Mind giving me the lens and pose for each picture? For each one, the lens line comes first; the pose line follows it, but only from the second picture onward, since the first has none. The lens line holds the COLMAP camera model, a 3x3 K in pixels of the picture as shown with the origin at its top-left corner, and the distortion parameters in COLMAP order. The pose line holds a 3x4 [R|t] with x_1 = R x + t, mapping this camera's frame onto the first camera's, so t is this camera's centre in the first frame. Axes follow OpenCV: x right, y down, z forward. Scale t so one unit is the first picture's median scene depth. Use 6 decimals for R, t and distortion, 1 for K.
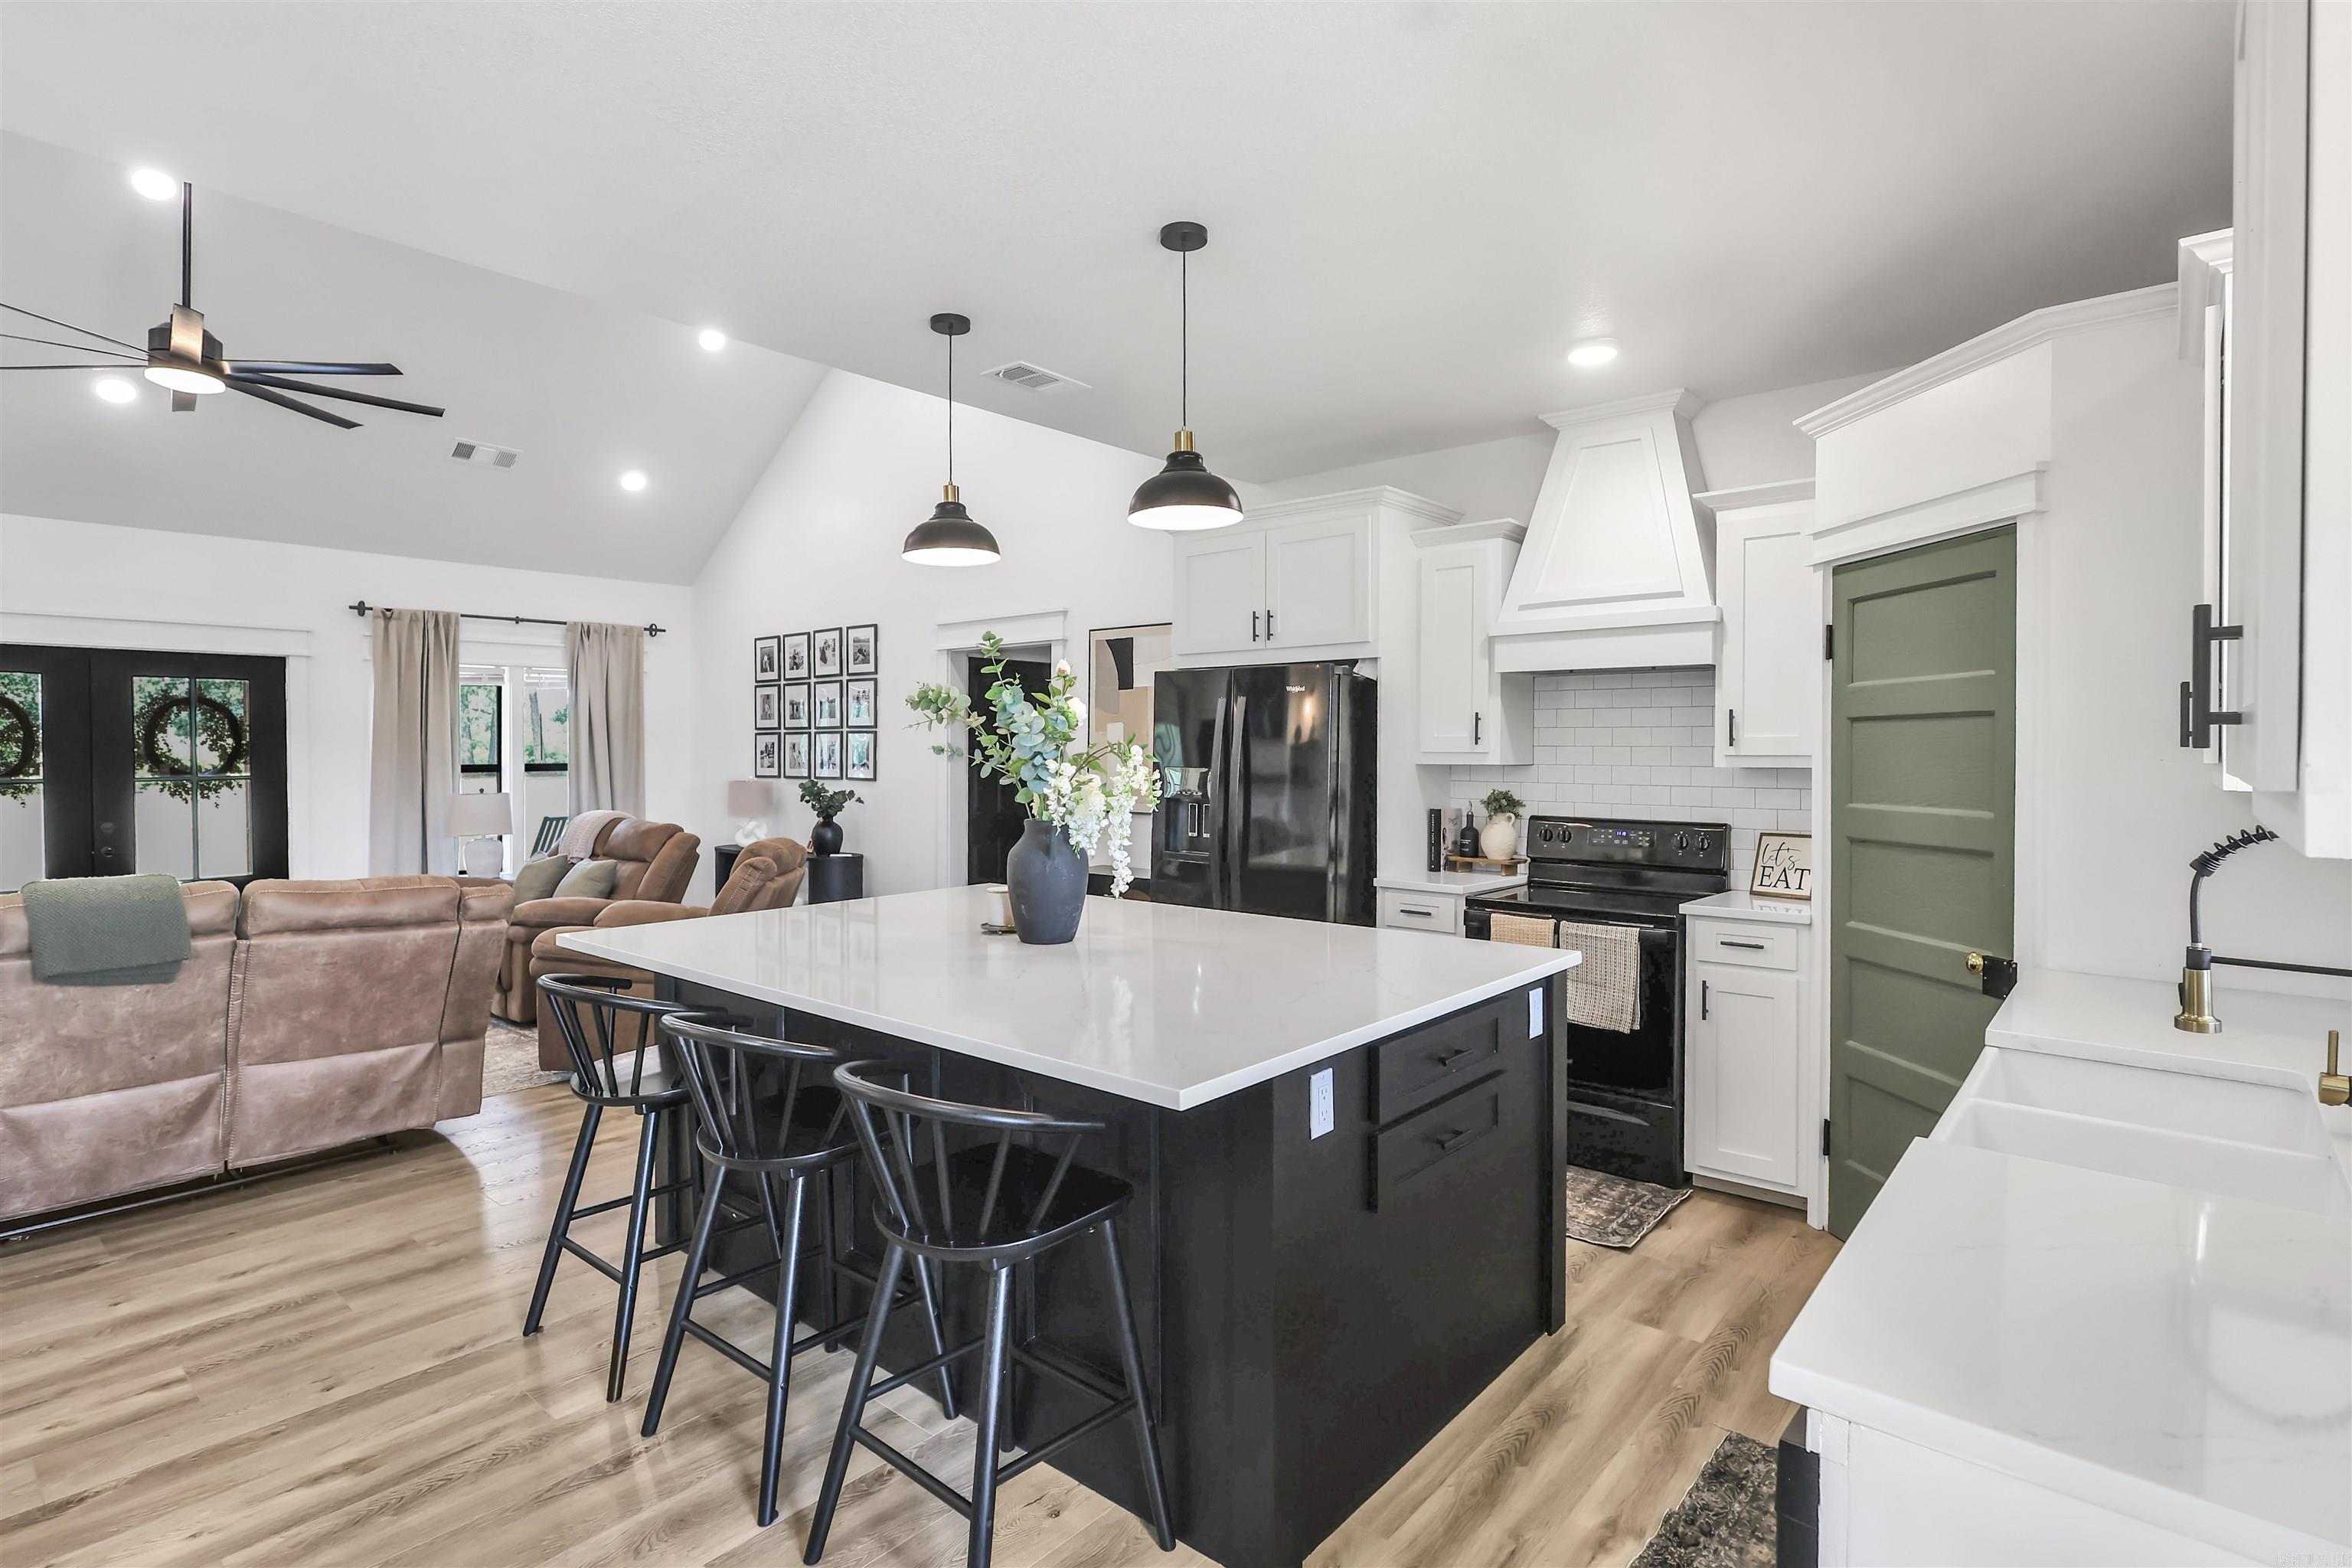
lens RADIAL K [[1127.2, 0, 1208.6], [0, 1127.2, 744.0], [0, 0, 1]] dist [-0.011335, 0.003383]
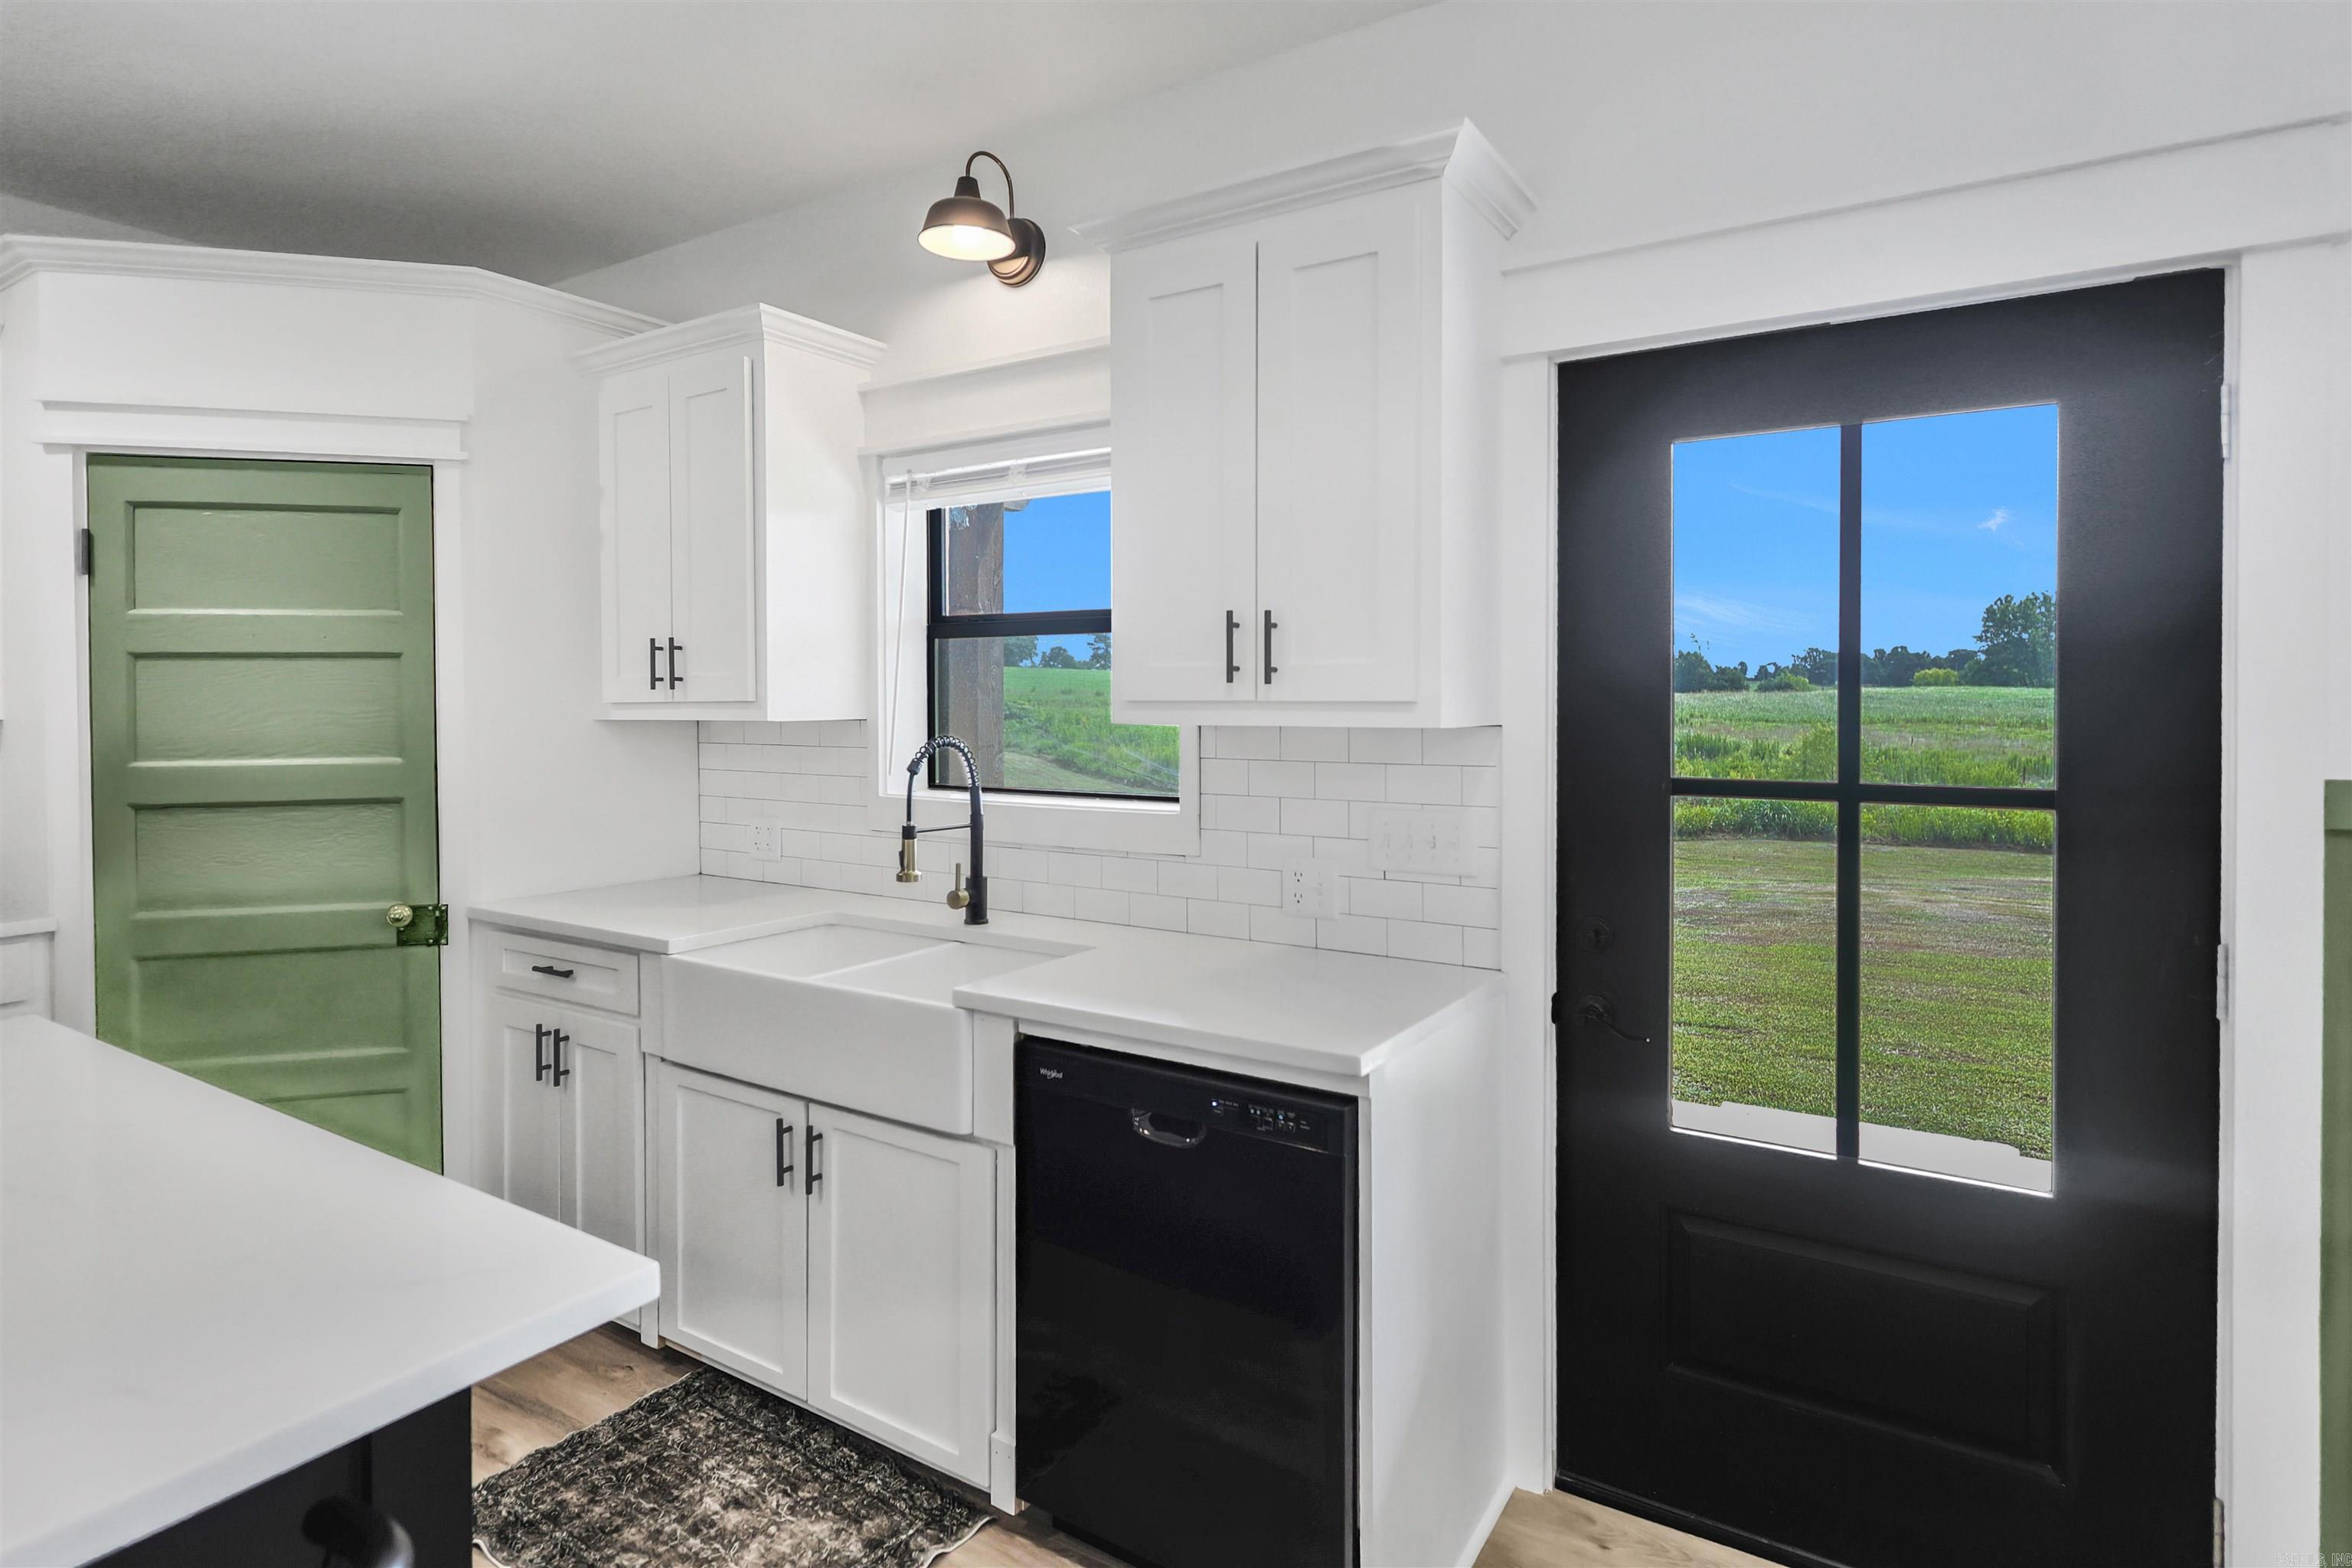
lens RADIAL K [[1127.2, 0, 1179.9], [0, 1127.2, 706.5], [0, 0, 1]] dist [-0.011335, 0.003383]
pose [[-0.107837, -0.003677, 0.994162, -0.235695], [-0.002805, 0.999990, 0.003394, 0.008109], [-0.994165, -0.002422, -0.107846, 0.308728]]
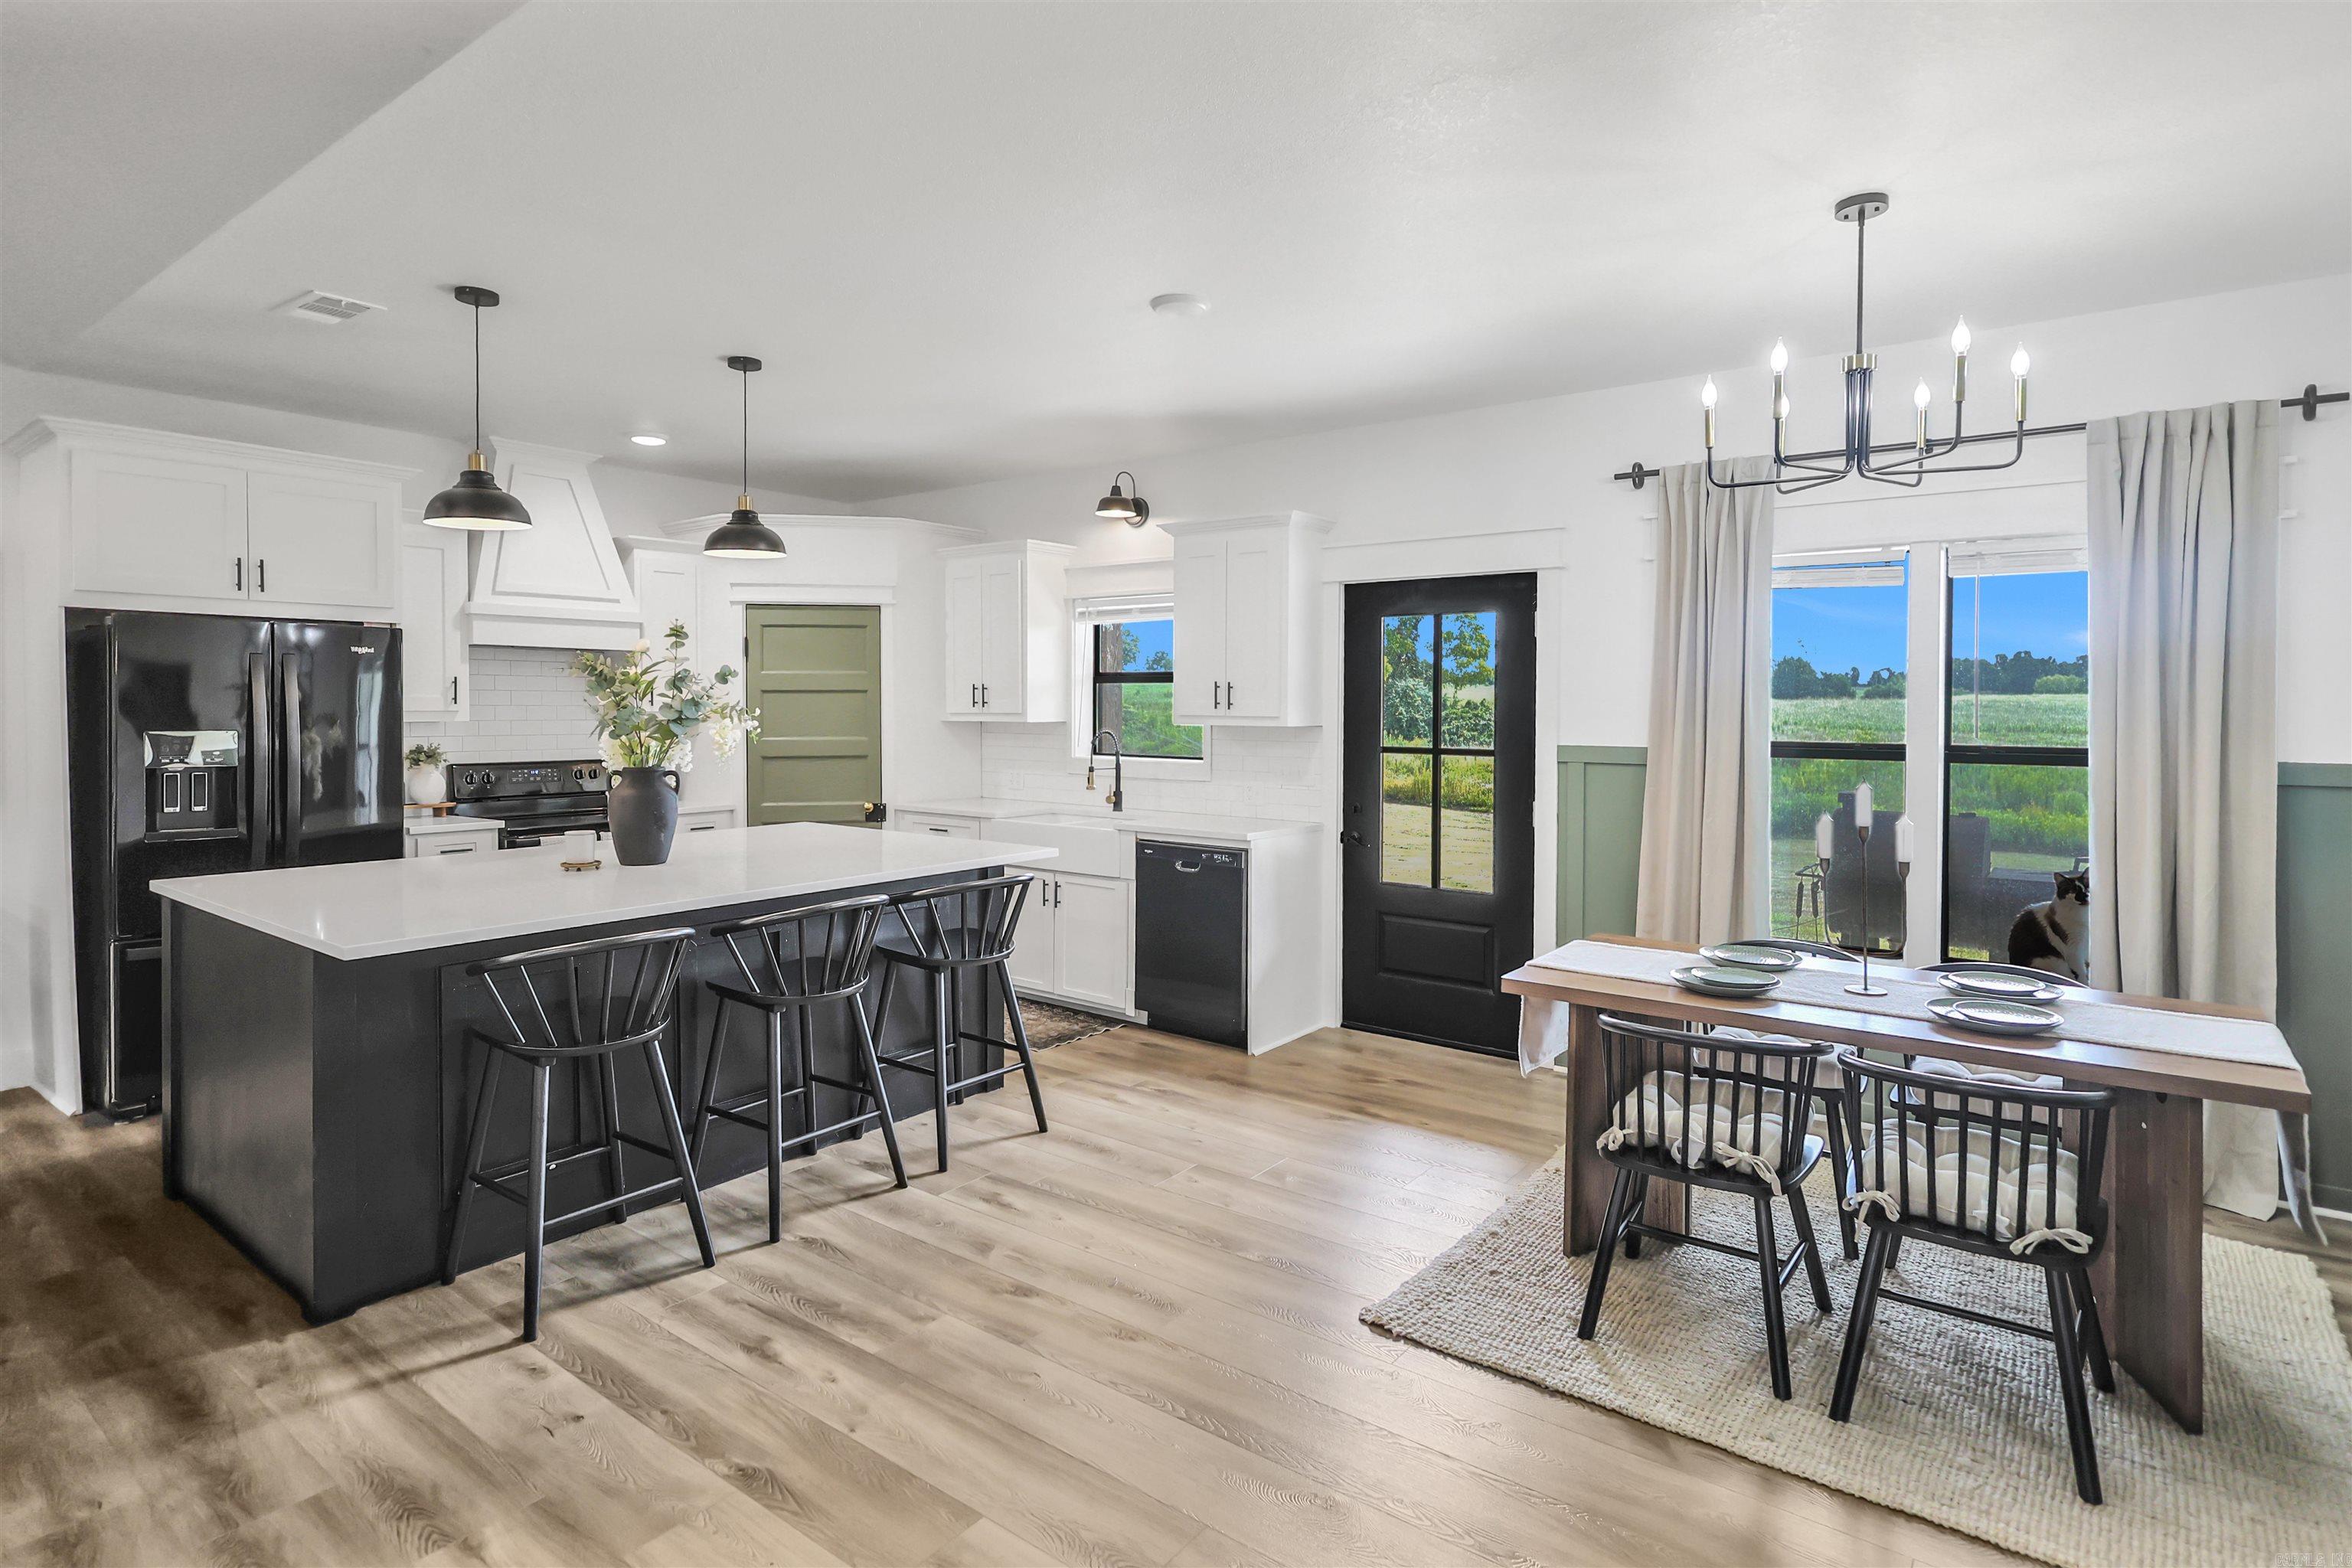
lens RADIAL K [[1181.7, 0, 1161.5], [0, 1181.7, 709.6], [0, 0, 1]] dist [-0.001873, 0.000294]
pose [[0.004690, -0.005864, 0.999972, -1.130747], [-0.008556, 0.999946, 0.005904, -0.007753], [-0.999952, -0.008584, 0.004639, 0.291383]]
